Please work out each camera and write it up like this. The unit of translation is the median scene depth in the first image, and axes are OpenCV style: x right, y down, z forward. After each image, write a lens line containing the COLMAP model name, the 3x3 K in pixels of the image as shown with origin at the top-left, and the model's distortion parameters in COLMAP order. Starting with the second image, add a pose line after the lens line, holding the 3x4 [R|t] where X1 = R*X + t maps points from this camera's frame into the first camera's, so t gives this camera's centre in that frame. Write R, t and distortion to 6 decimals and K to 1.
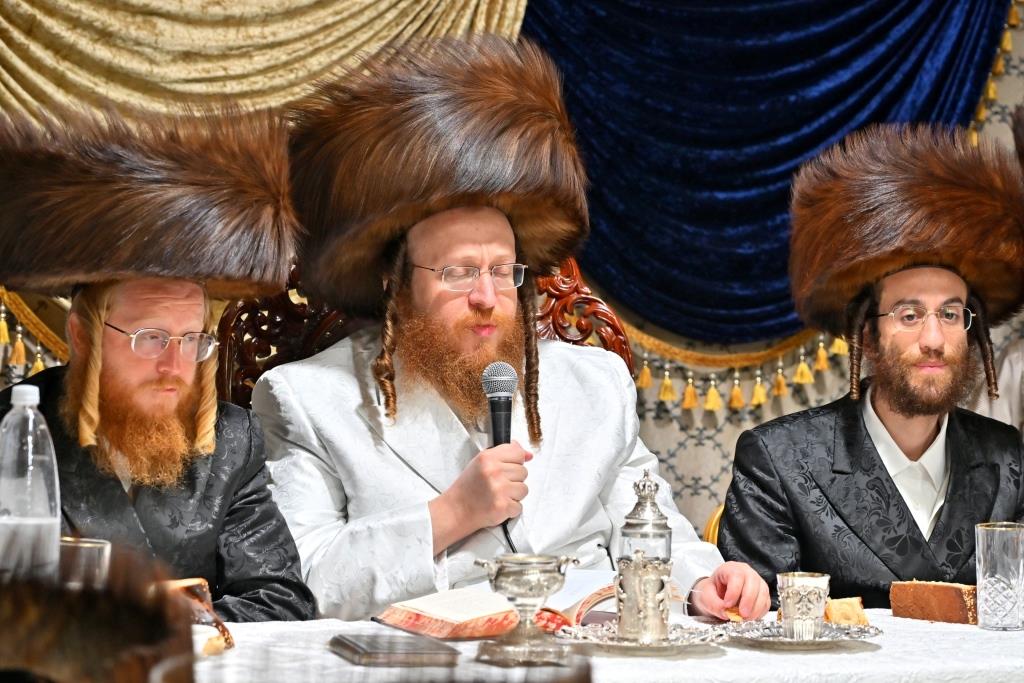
lens RADIAL K [[4246.5, 0, 512.0], [0, 4246.5, 341.5], [0, 0, 1]] dist [-0.066128, -0.583866]
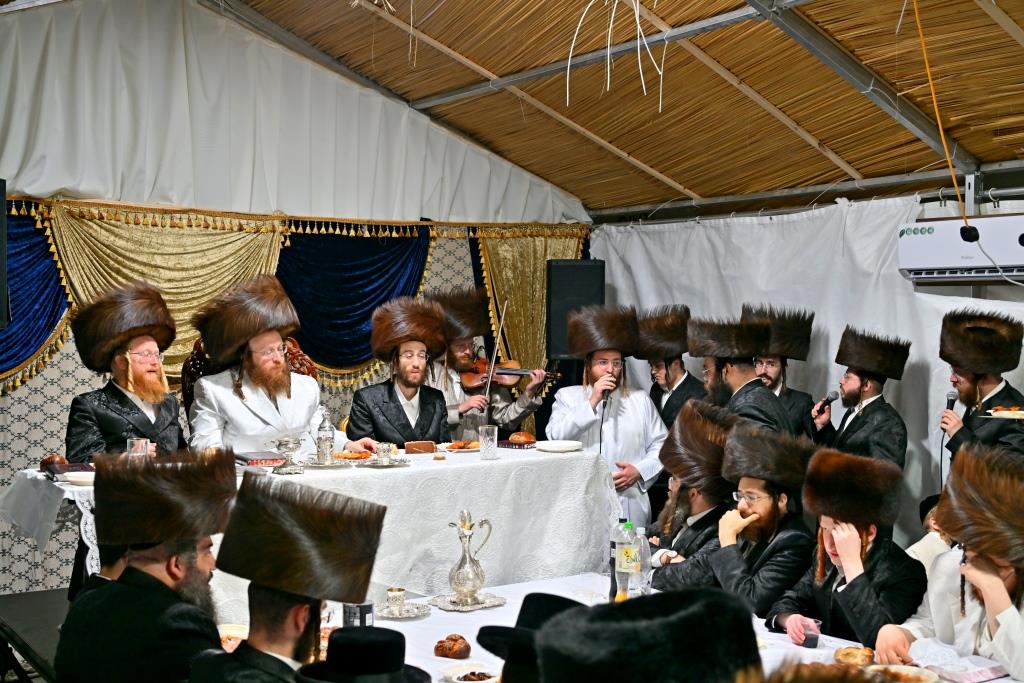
lens RADIAL K [[1178.3, 0, 512.0], [0, 1178.3, 341.5], [0, 0, 1]] dist [-0.057038, 0.002160]
pose [[0.978329, -0.022311, 0.205851, -0.007946], [0.026311, 0.999514, -0.016716, -0.000600], [-0.205378, 0.021770, 0.978441, 0.094672]]
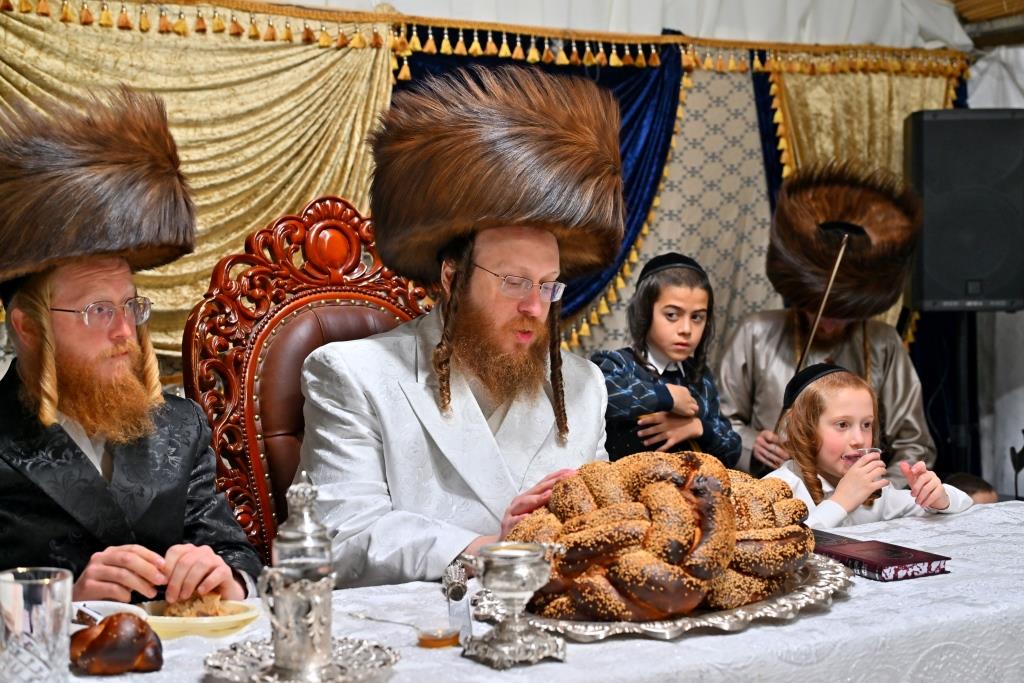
lens RADIAL K [[1526.6, 0, 513.3], [0, 1526.6, 355.7], [0, 0, 1]] dist [0.020262, -0.119340]
pose [[0.990514, -0.040748, 0.131234, -0.028080], [0.039247, 0.999131, 0.014005, 0.001693], [-0.131691, -0.008722, 0.991252, 0.459648]]
